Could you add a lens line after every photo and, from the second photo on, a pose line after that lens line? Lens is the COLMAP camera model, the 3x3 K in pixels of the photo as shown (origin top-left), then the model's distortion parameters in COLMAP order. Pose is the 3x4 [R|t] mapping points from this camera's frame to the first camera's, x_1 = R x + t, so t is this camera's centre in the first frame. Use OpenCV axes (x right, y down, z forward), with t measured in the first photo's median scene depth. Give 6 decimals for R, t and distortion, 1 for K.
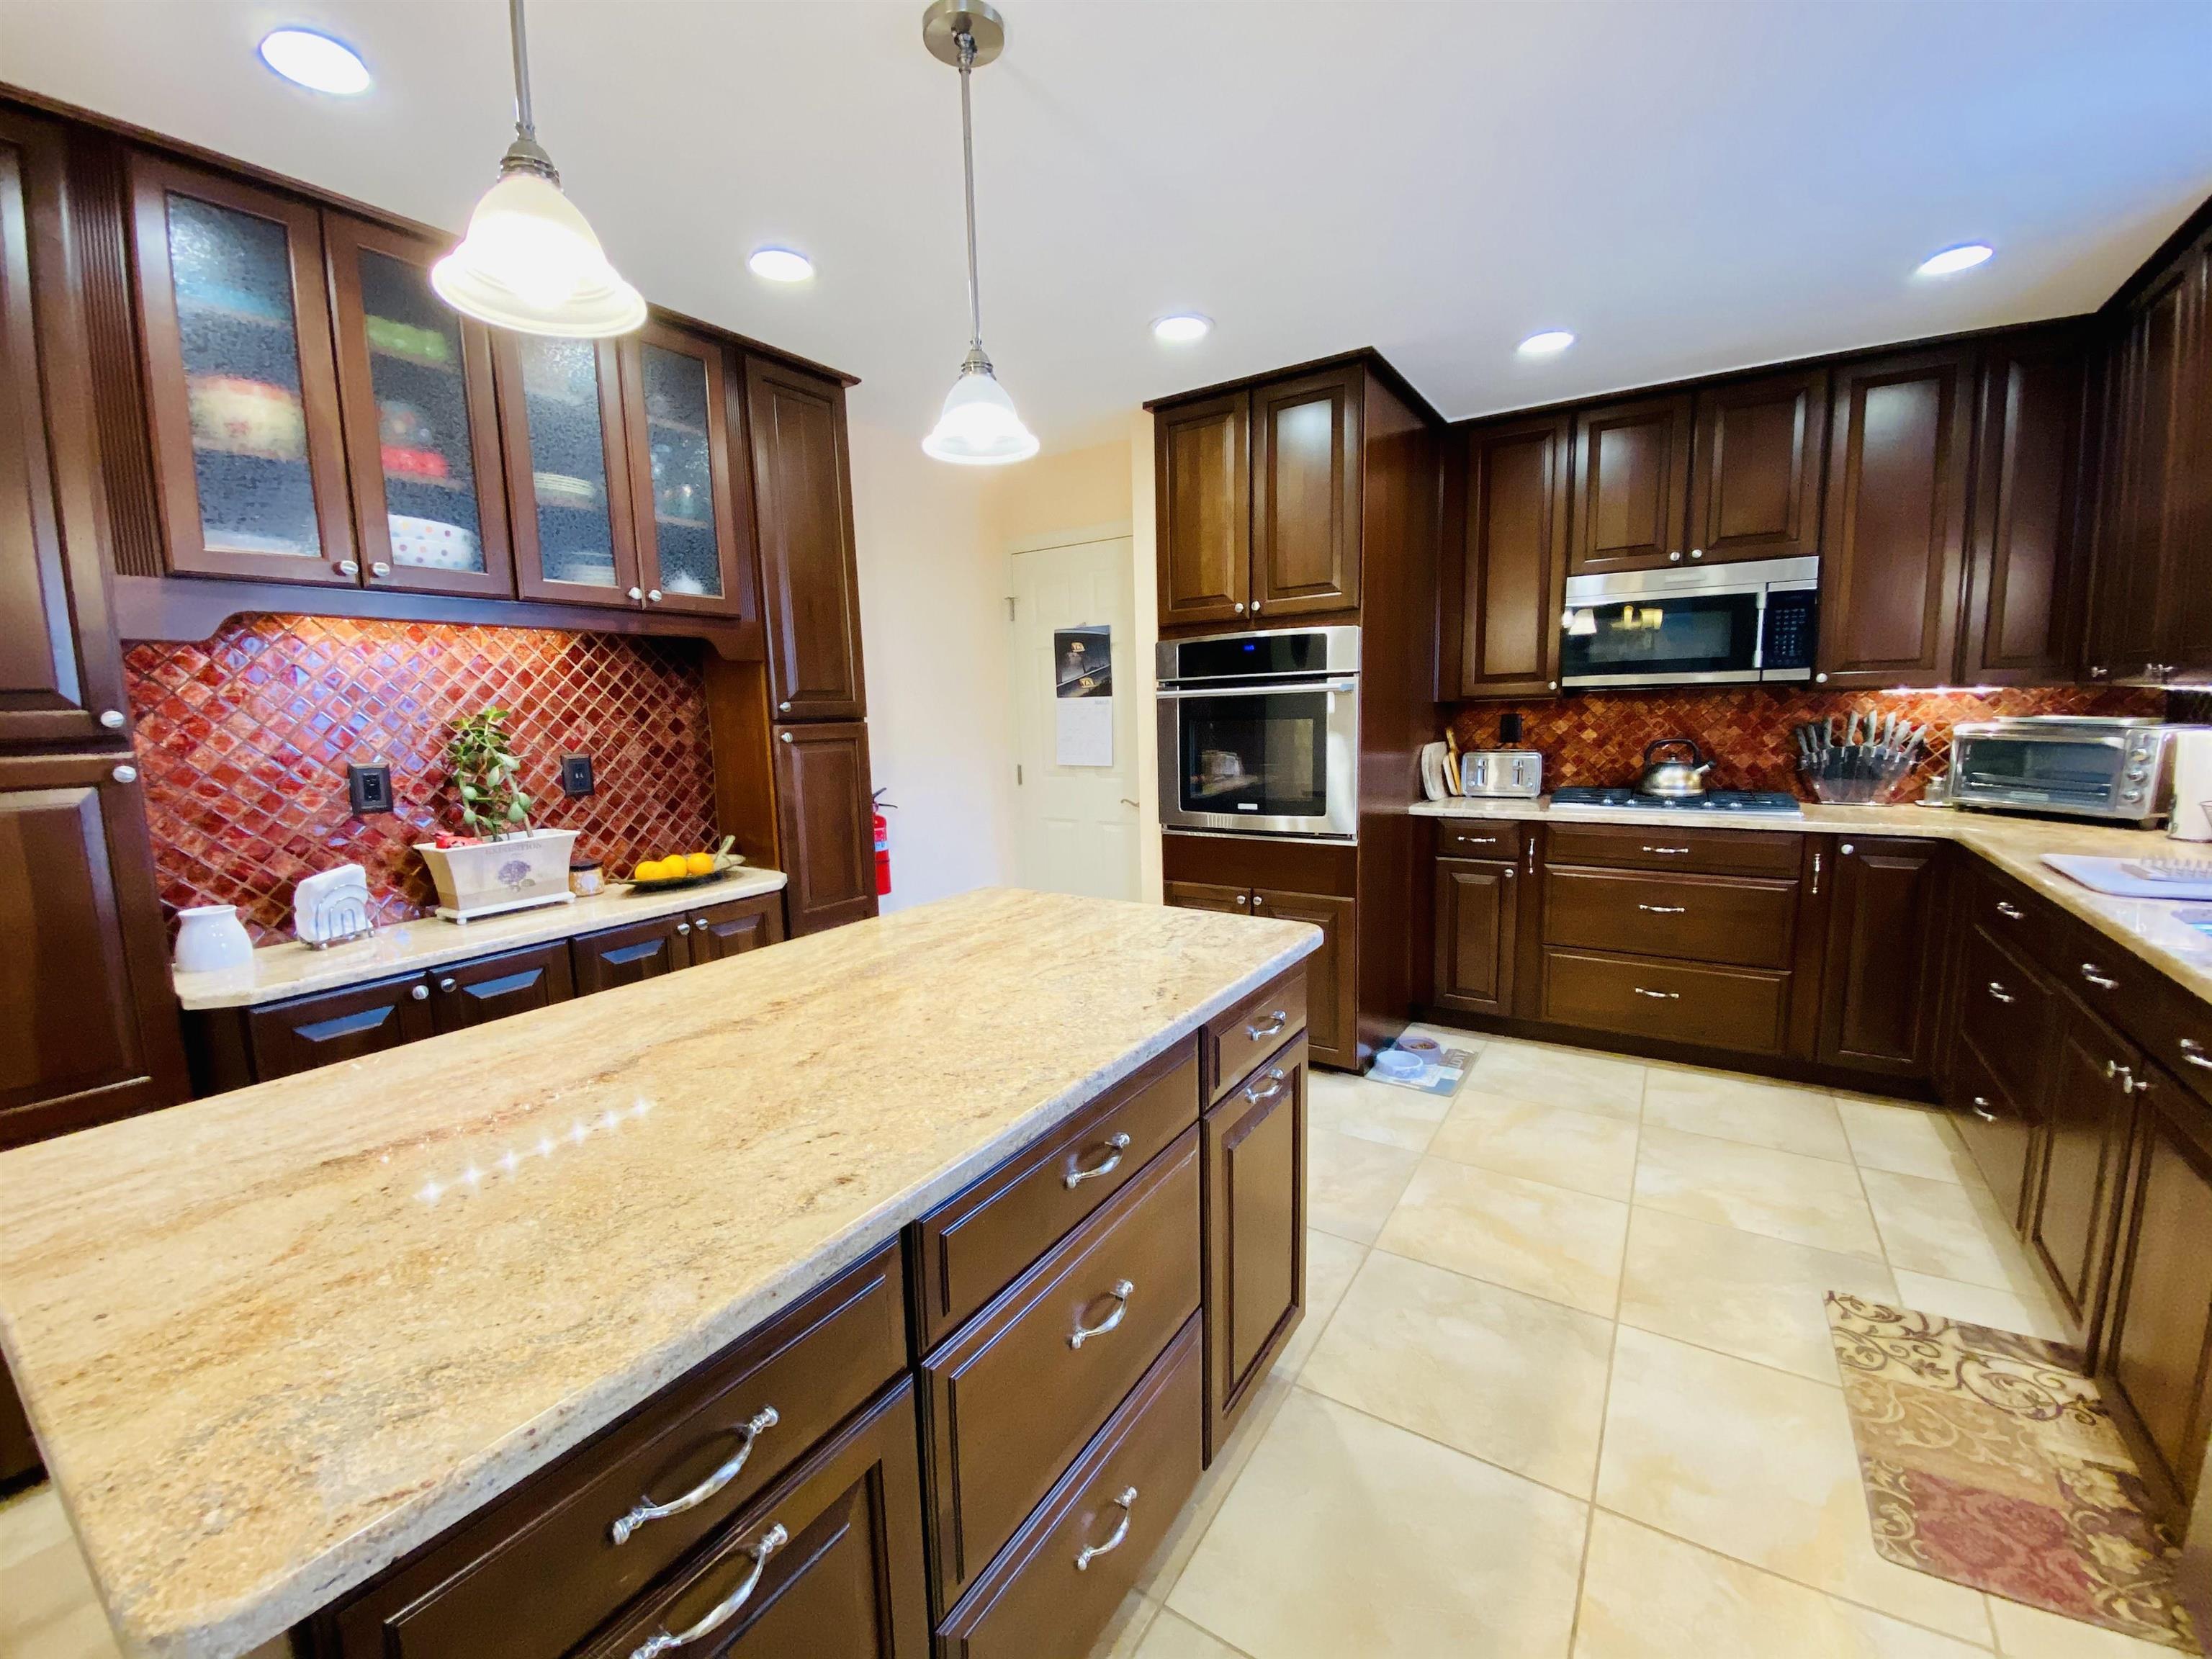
lens RADIAL K [[879.6, 0, 1106.6], [0, 879.6, 844.5], [0, 0, 1]] dist [0.001996, -0.002655]
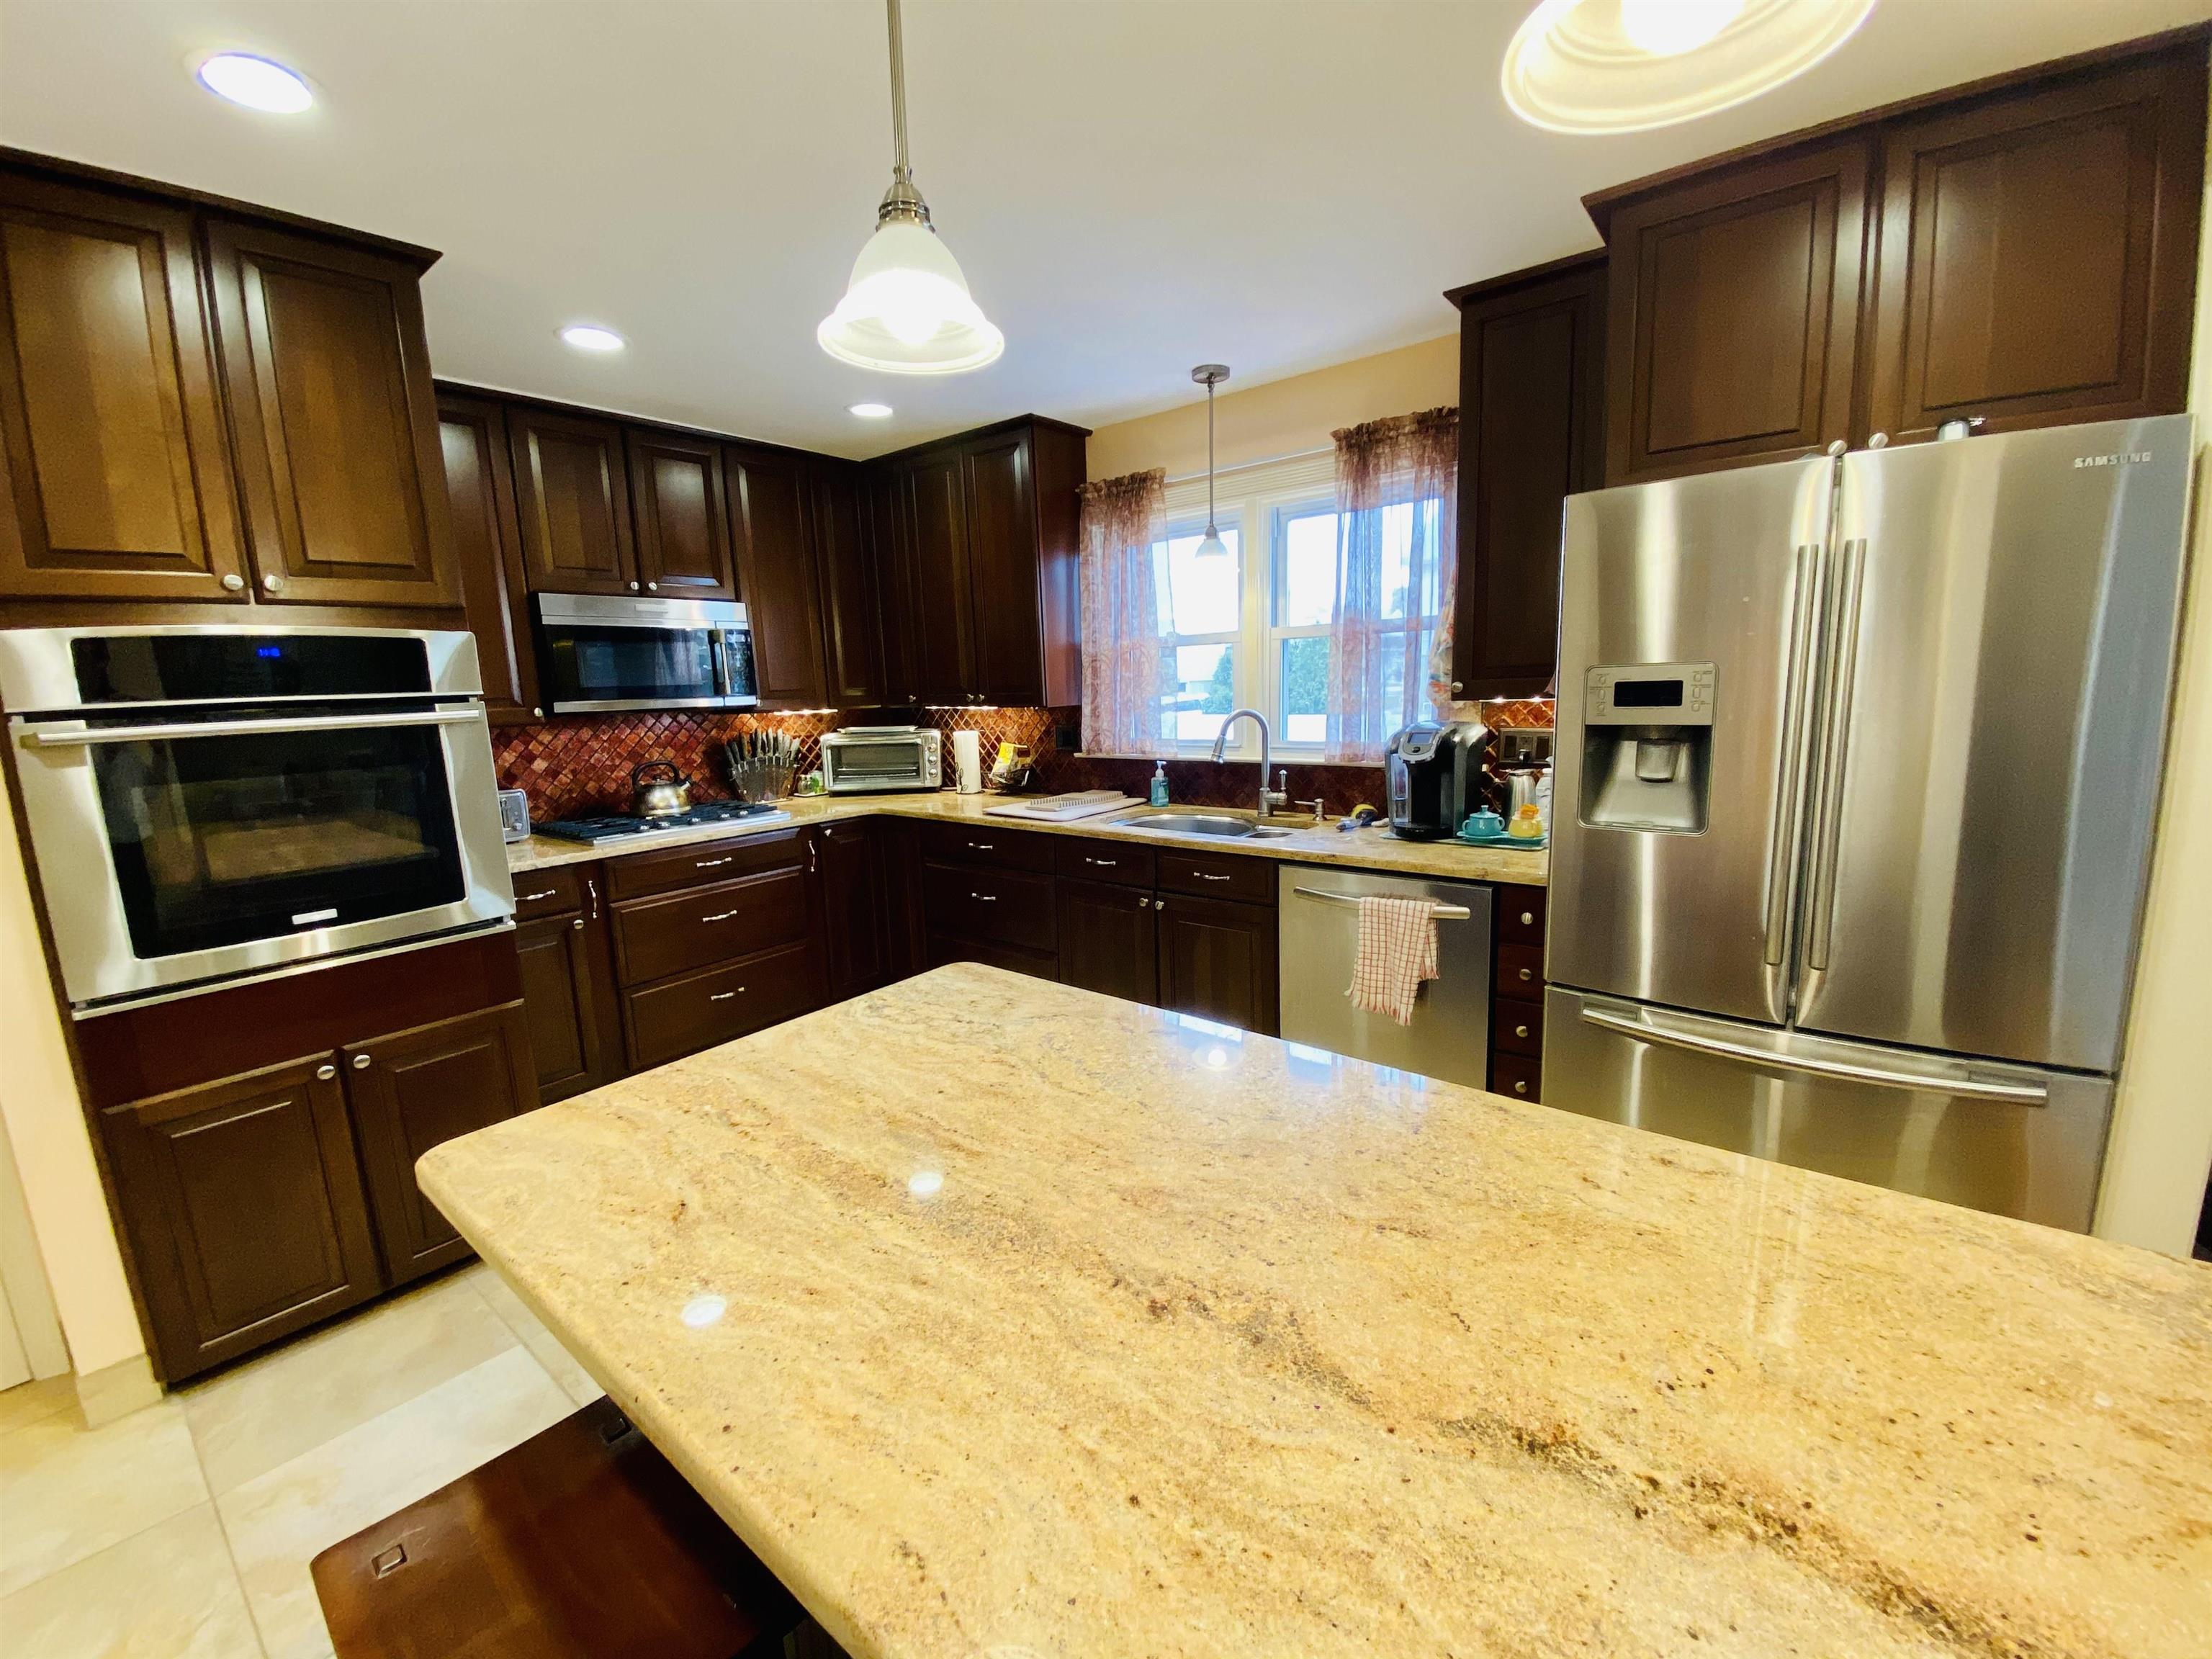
lens RADIAL K [[879.6, 0, 1107.7], [0, 879.6, 847.6], [0, 0, 1]] dist [0.001996, -0.002655]
pose [[0.103929, -0.162457, 0.981227, -0.609601], [0.184298, 0.972630, 0.141513, -0.125532], [-0.977360, 0.166131, 0.131025, 0.645681]]
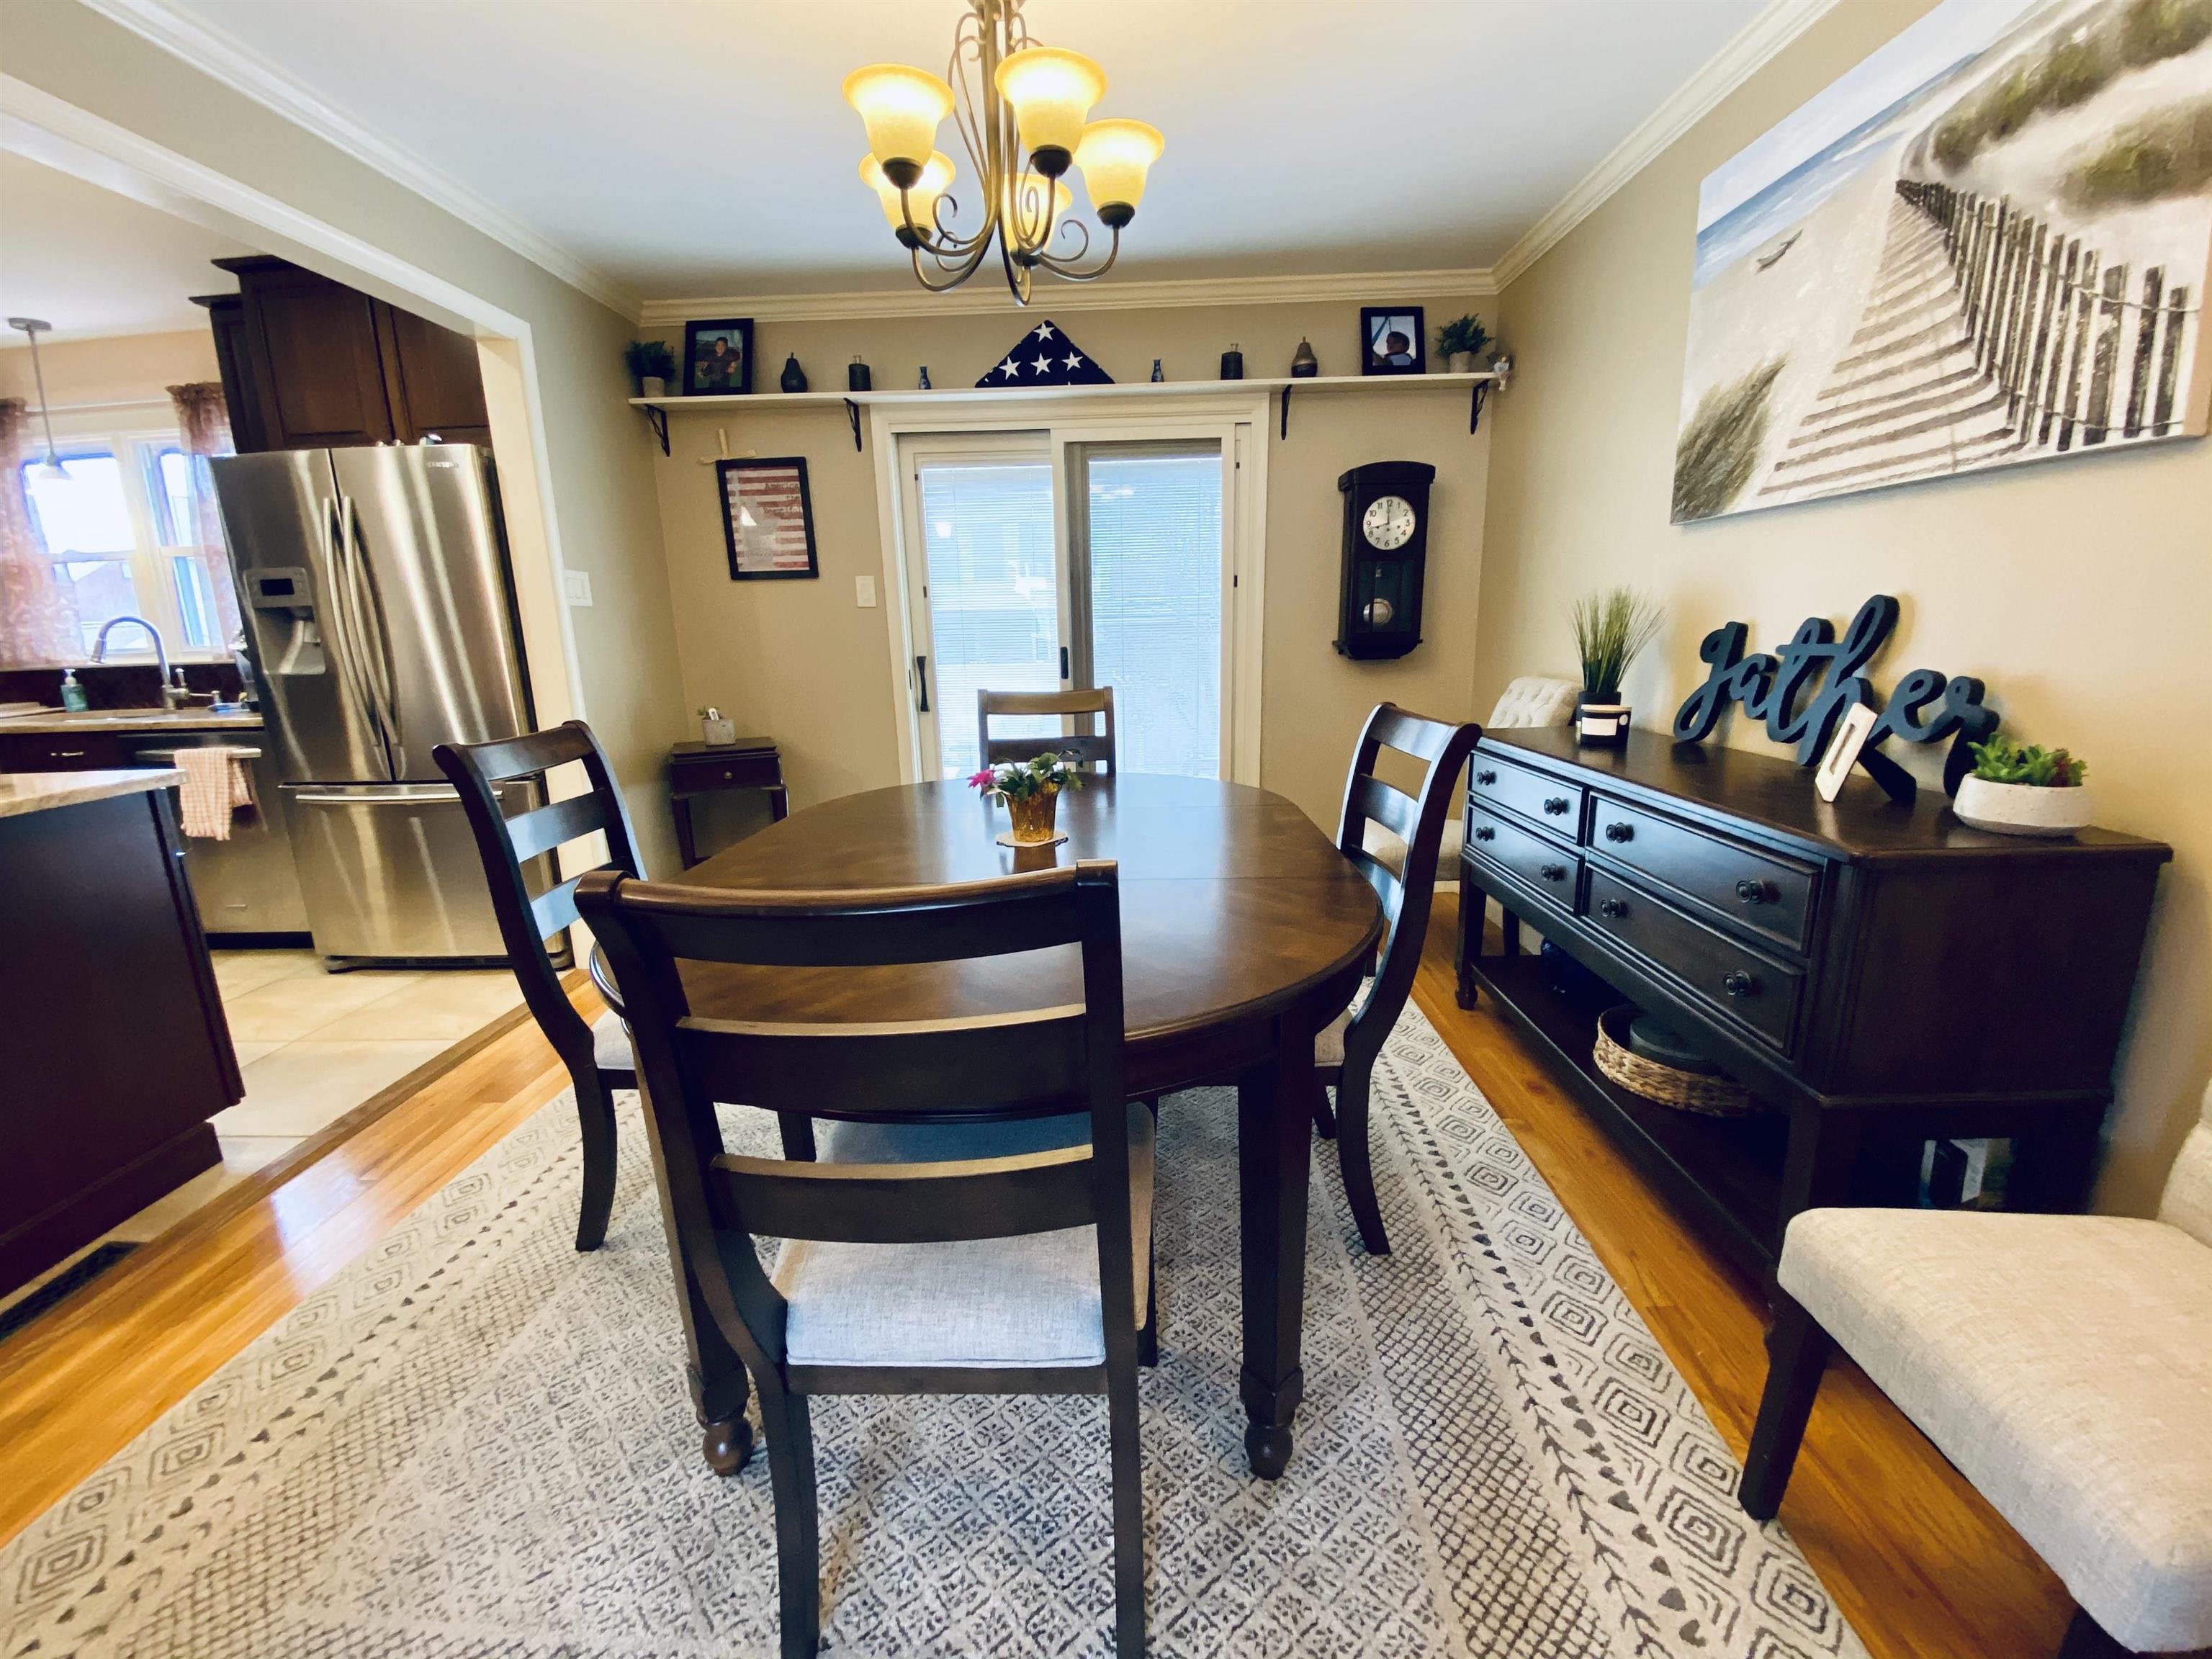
lens RADIAL K [[902.6, 0, 1088.6], [0, 902.6, 845.1], [0, 0, 1]] dist [-0.017115, -0.008083]
pose [[-0.522699, -0.164331, 0.836529, -1.656285], [0.160360, 0.944778, 0.285796, 0.165734], [-0.837299, 0.283531, -0.467482, -0.152613]]
